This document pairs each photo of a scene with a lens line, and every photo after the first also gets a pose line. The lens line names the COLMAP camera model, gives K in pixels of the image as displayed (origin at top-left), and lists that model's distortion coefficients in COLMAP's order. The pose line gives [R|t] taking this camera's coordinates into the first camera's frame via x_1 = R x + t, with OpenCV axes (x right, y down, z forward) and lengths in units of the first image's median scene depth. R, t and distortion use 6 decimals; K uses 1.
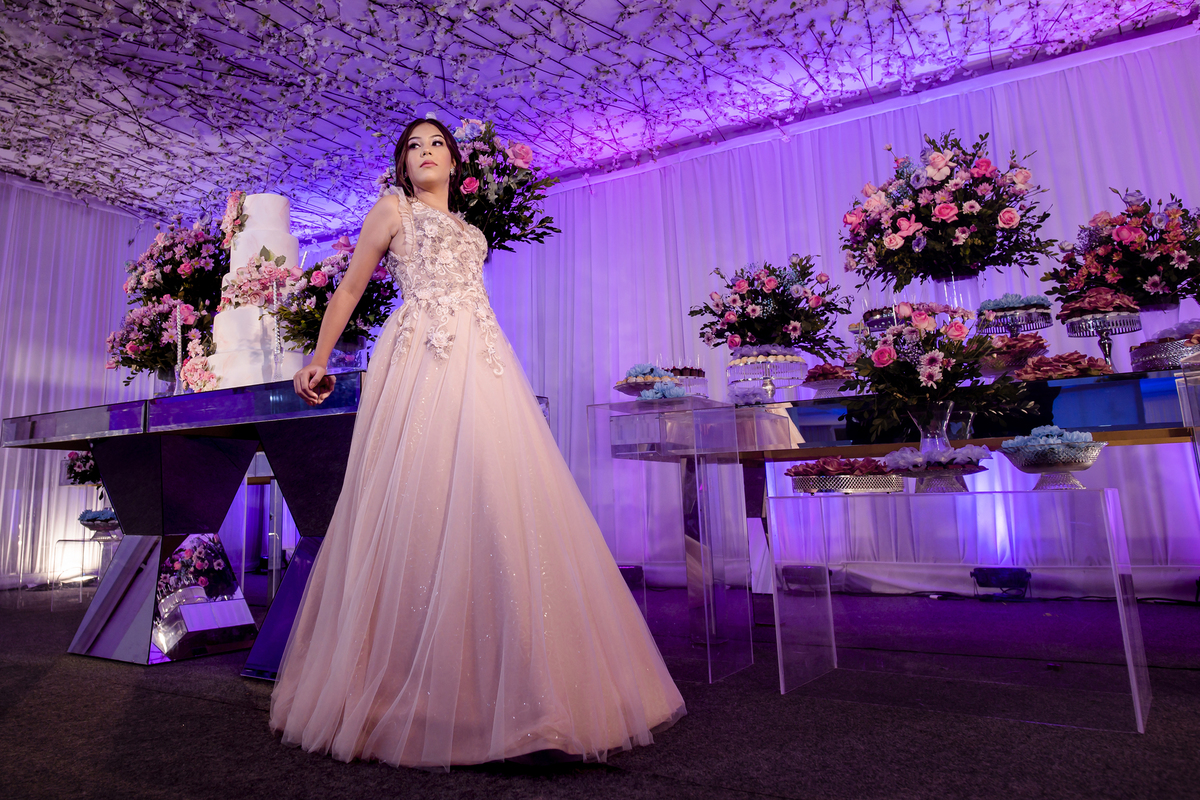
lens RADIAL K [[708.5, 0, 597.0], [0, 708.5, 358.9], [0, 0, 1]] dist [-0.004207, 0.000835]
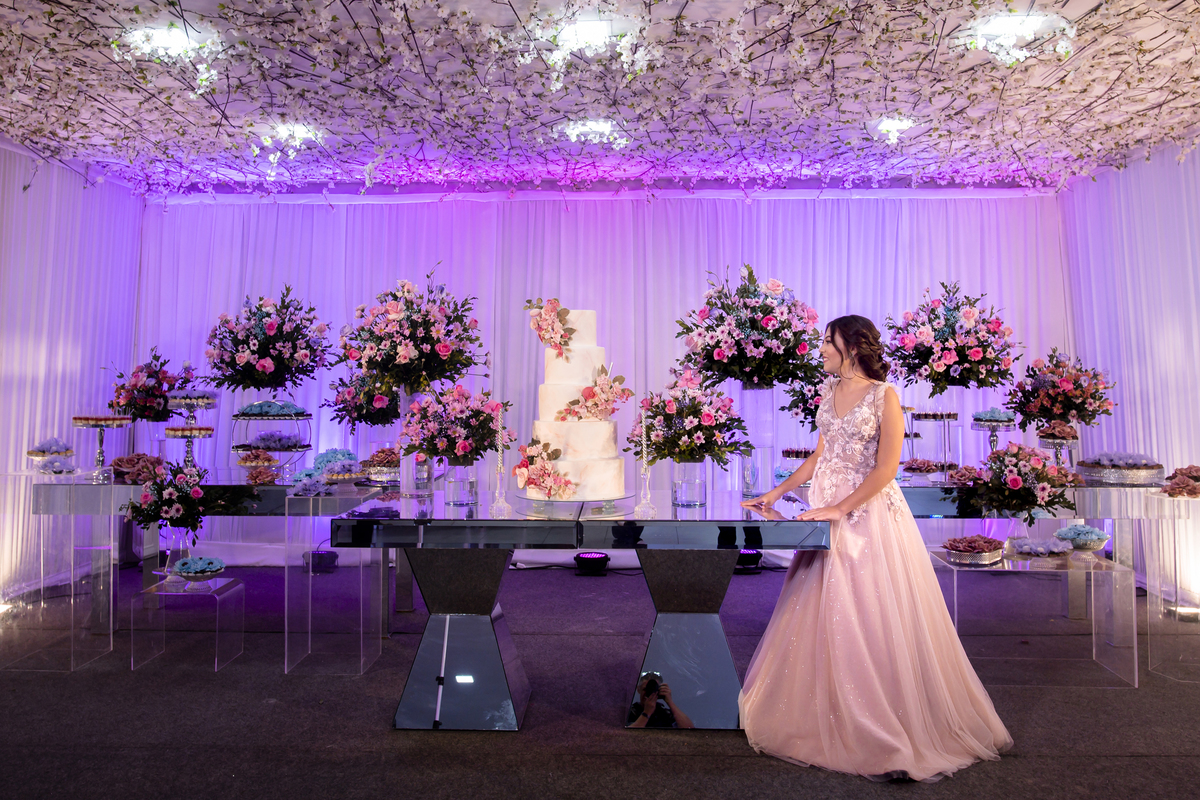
lens RADIAL K [[727.3, 0, 580.4], [0, 727.3, 373.2], [0, 0, 1]] dist [-0.002169, 0.001812]
pose [[0.896070, 0.040688, 0.442043, -0.909308], [-0.105937, 0.986620, 0.123931, -0.256994], [-0.431086, -0.157880, 0.888391, -0.024120]]
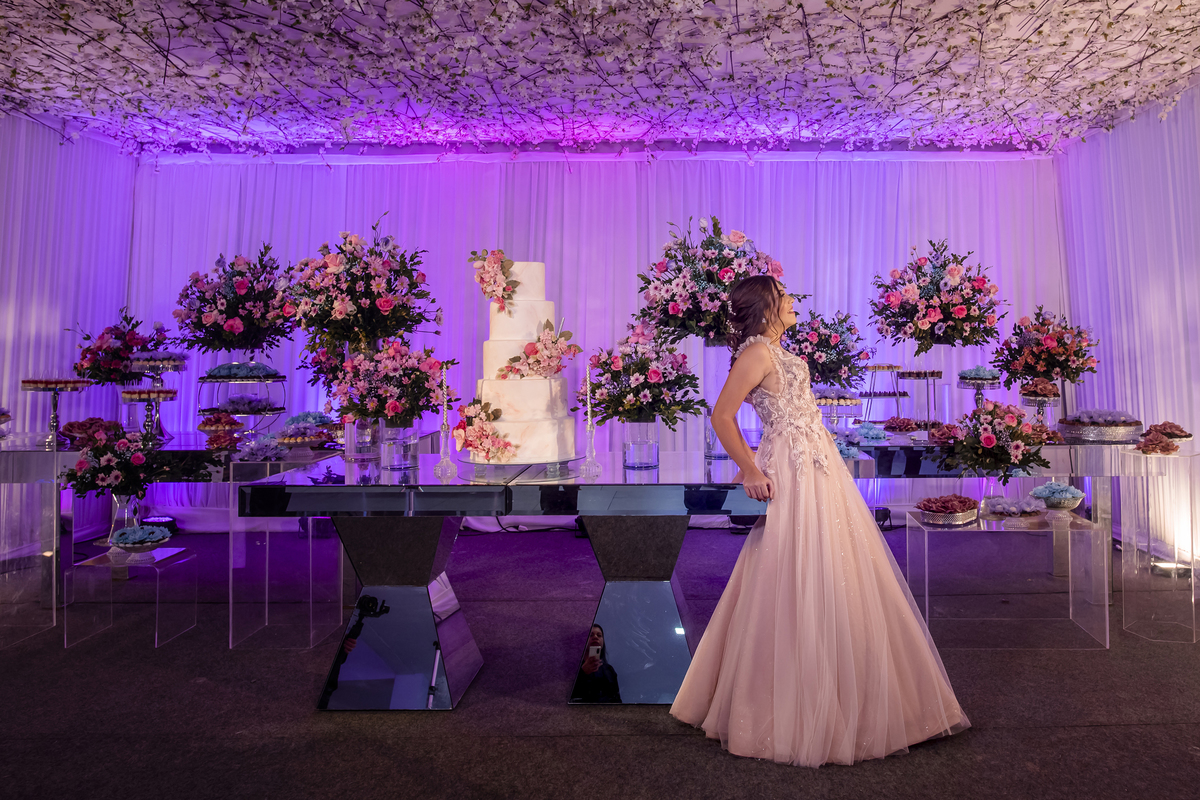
lens RADIAL K [[690.5, 0, 655.9], [0, 690.5, 344.9], [0, 0, 1]] dist [-0.001631, 0.000795]
pose [[0.882165, 0.034208, 0.469697, -0.728440], [-0.105858, 0.986239, 0.126989, -0.242855], [-0.458889, -0.161747, 0.873647, 0.002942]]
